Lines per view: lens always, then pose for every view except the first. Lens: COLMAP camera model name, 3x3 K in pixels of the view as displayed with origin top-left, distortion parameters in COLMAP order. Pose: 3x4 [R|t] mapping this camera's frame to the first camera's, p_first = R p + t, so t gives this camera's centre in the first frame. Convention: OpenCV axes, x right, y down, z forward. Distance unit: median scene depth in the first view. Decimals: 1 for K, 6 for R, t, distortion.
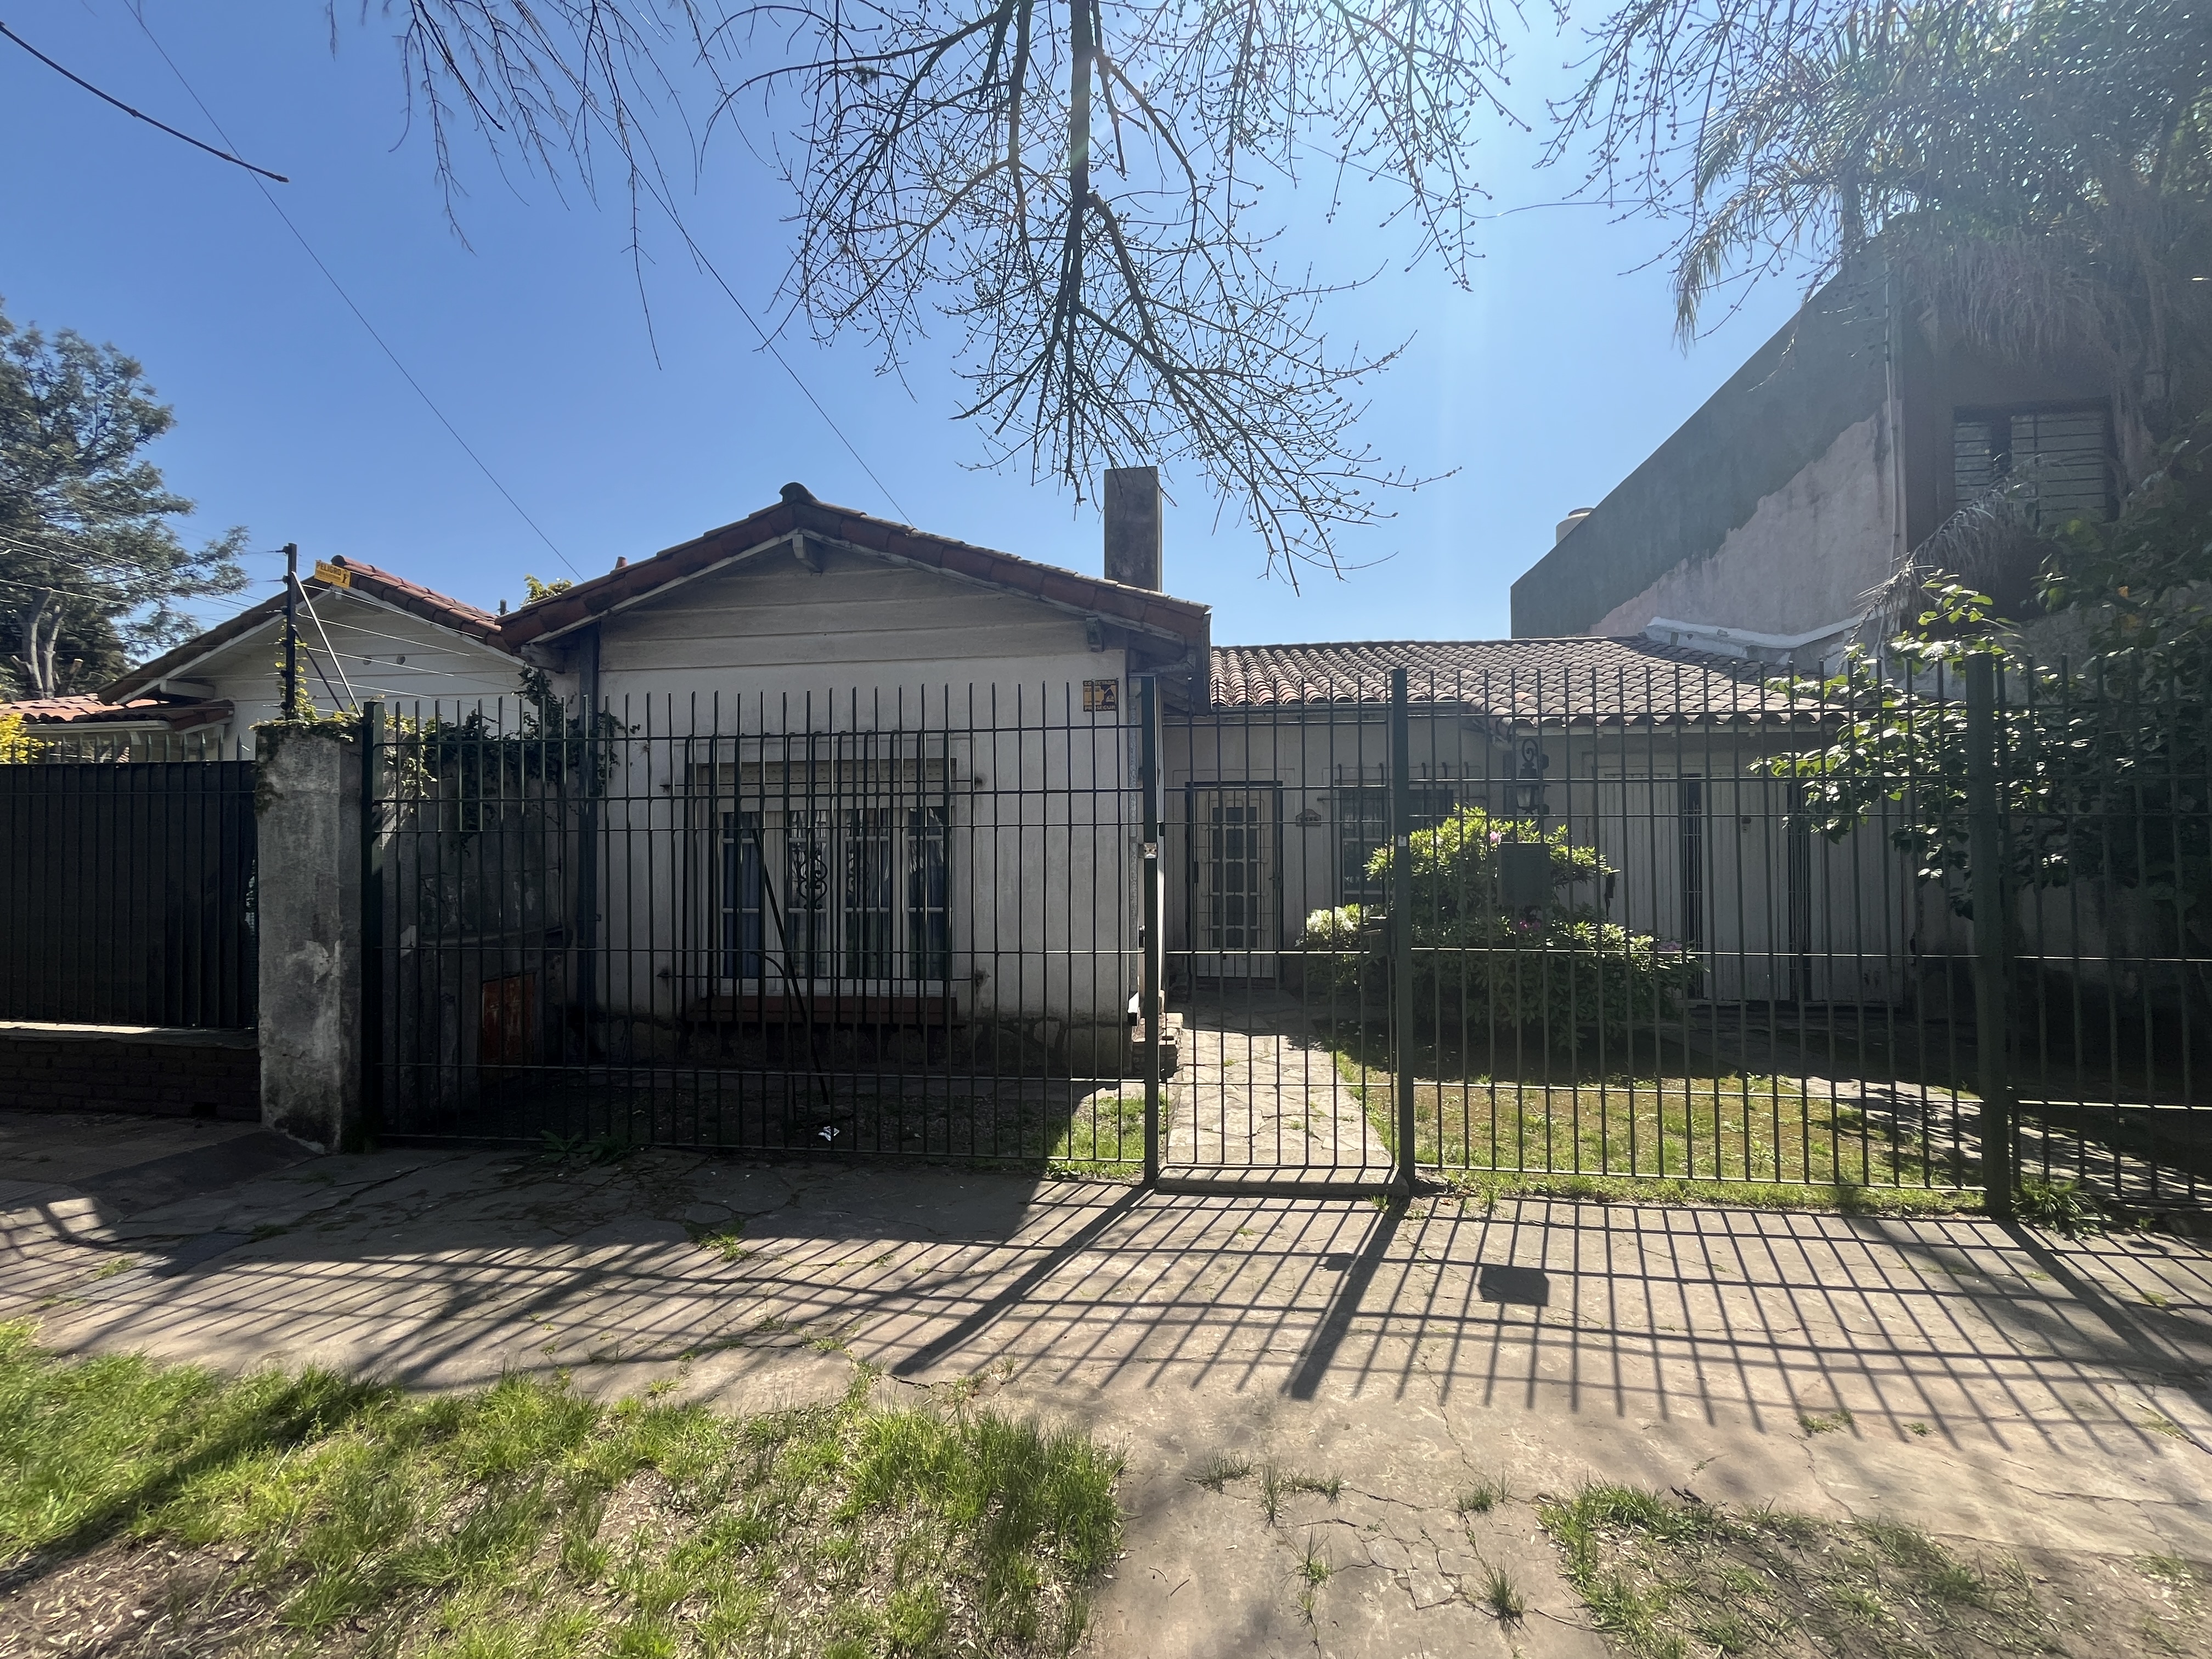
lens RADIAL K [[893.9, 0, 1106.7], [0, 893.9, 823.5], [0, 0, 1]] dist [0.002191, 0.000274]
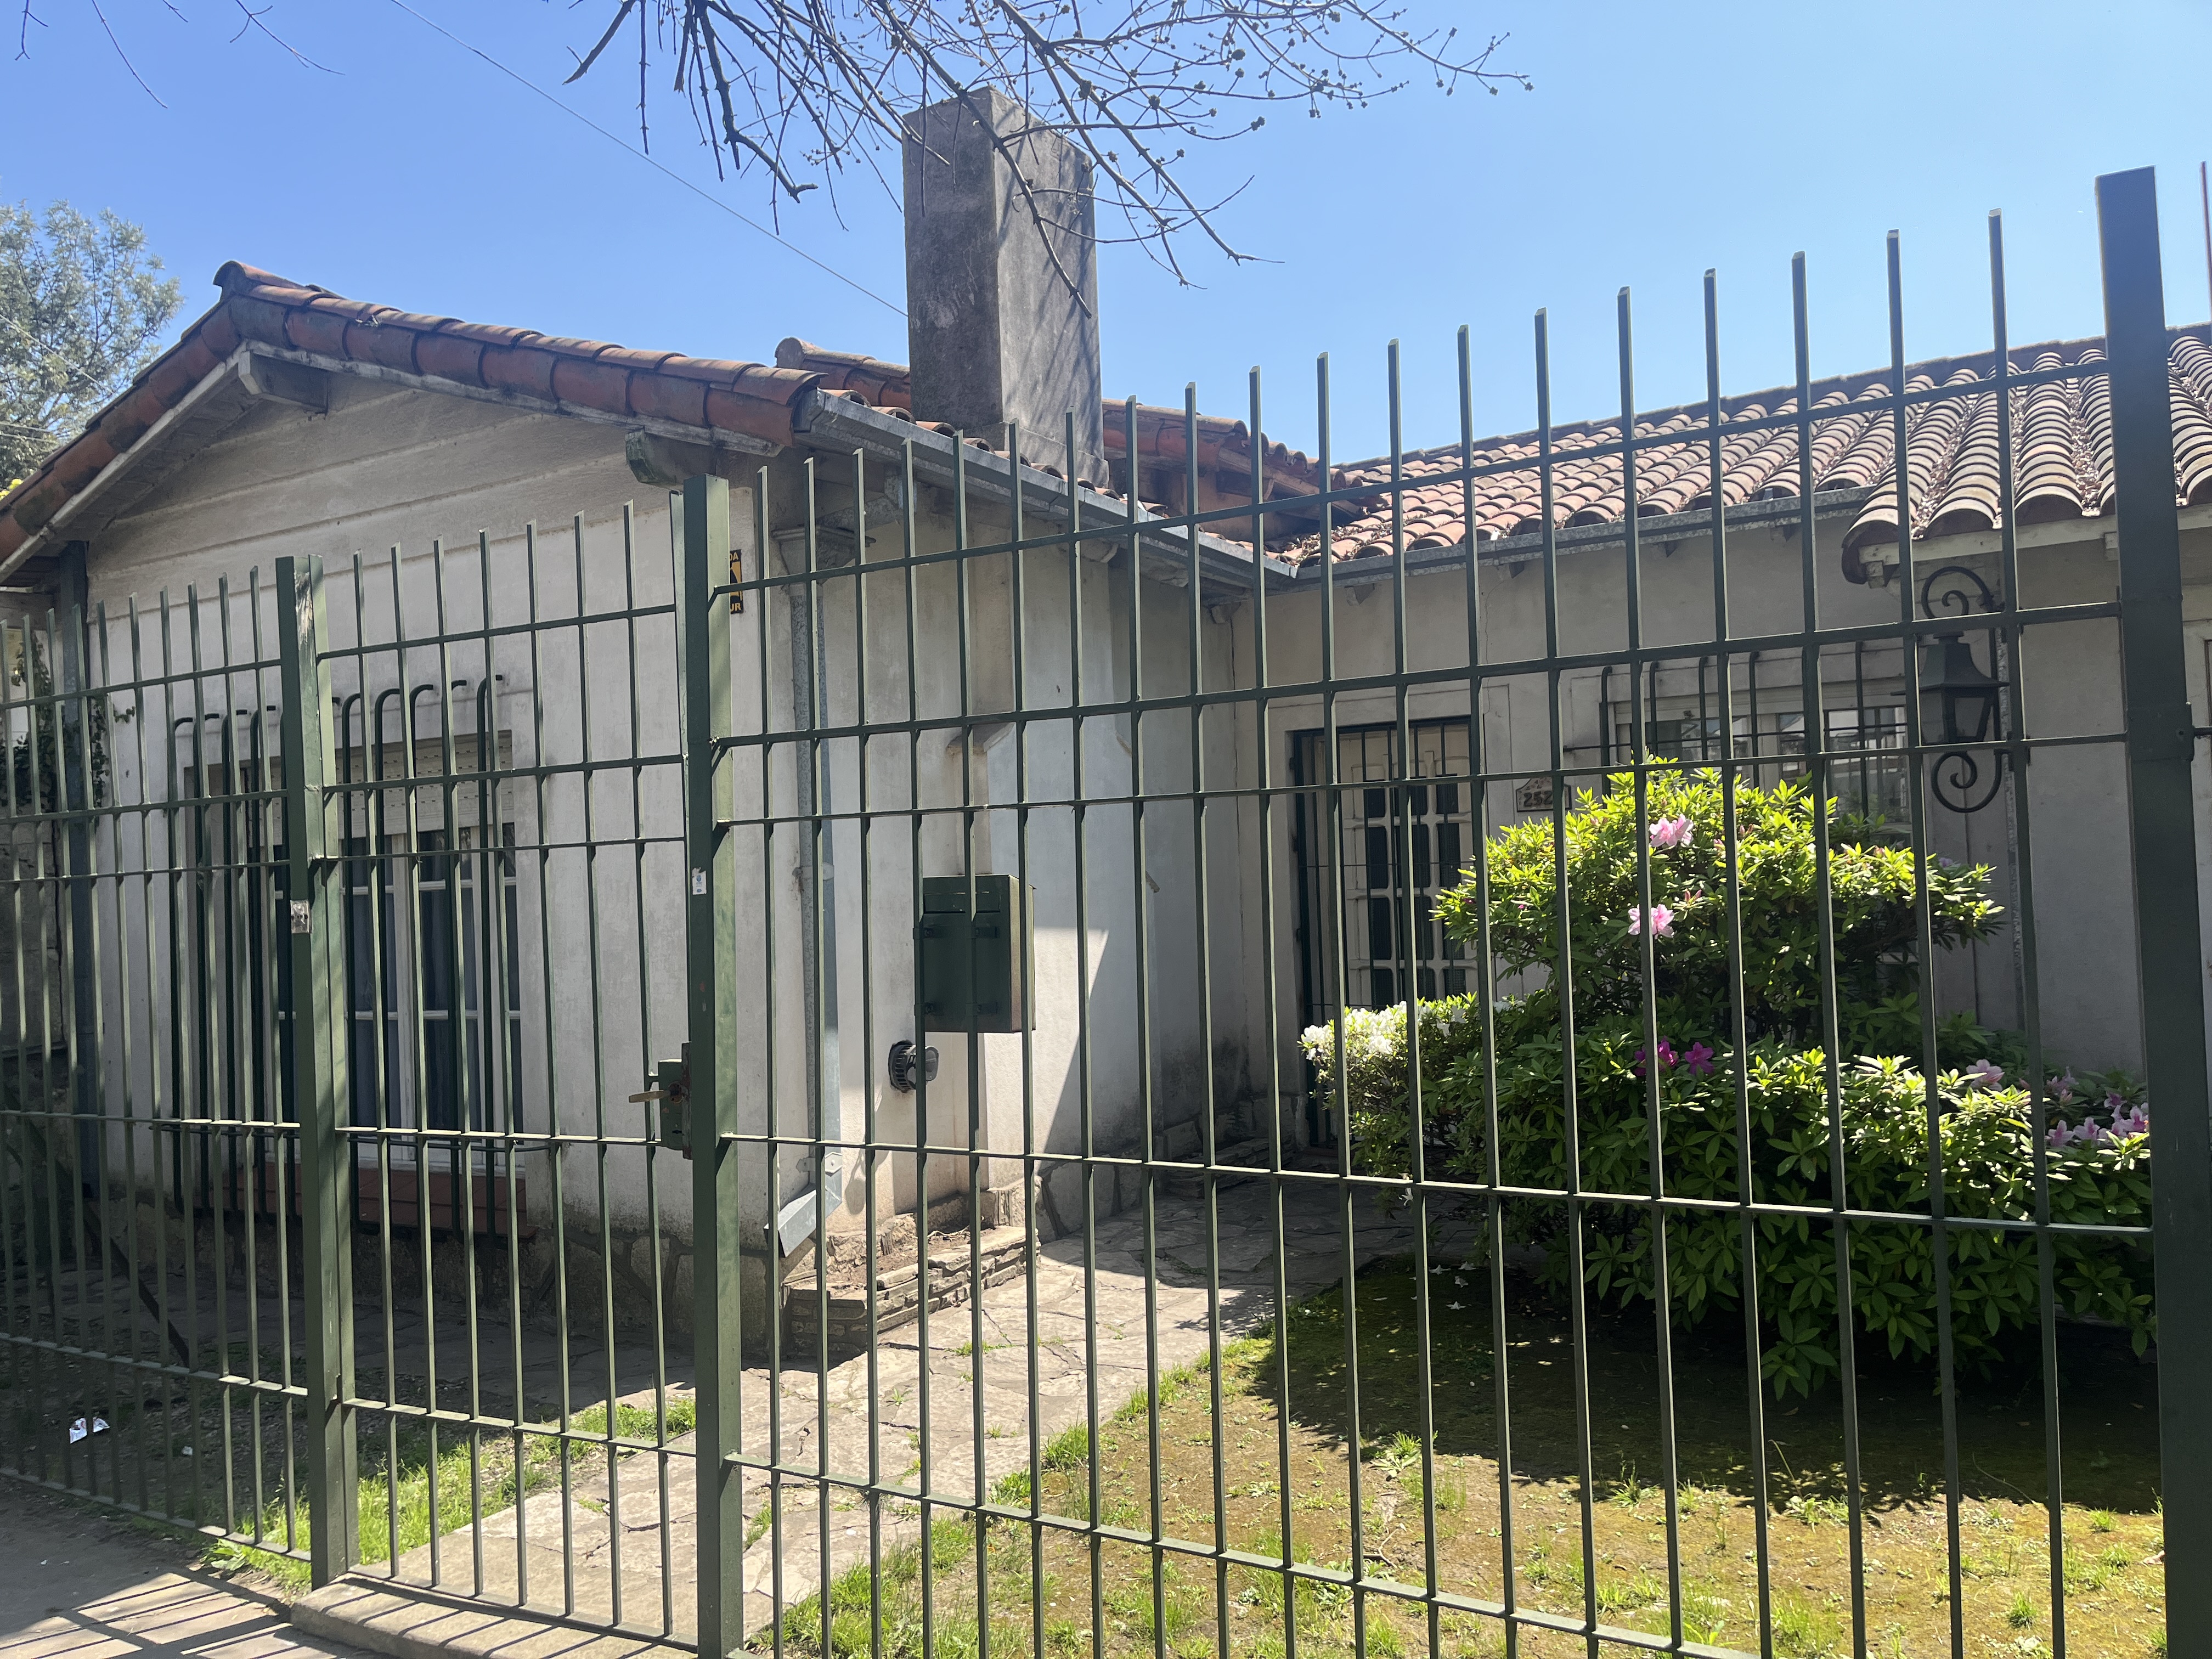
lens RADIAL K [[1684.9, 0, 1107.0], [0, 1684.9, 837.6], [0, 0, 1]] dist [0.009097, -0.012082]
pose [[0.912628, -0.037776, -0.407041, 0.558170], [0.044635, 0.998976, 0.007365, -0.001513], [0.406346, -0.024890, 0.913380, 0.235458]]
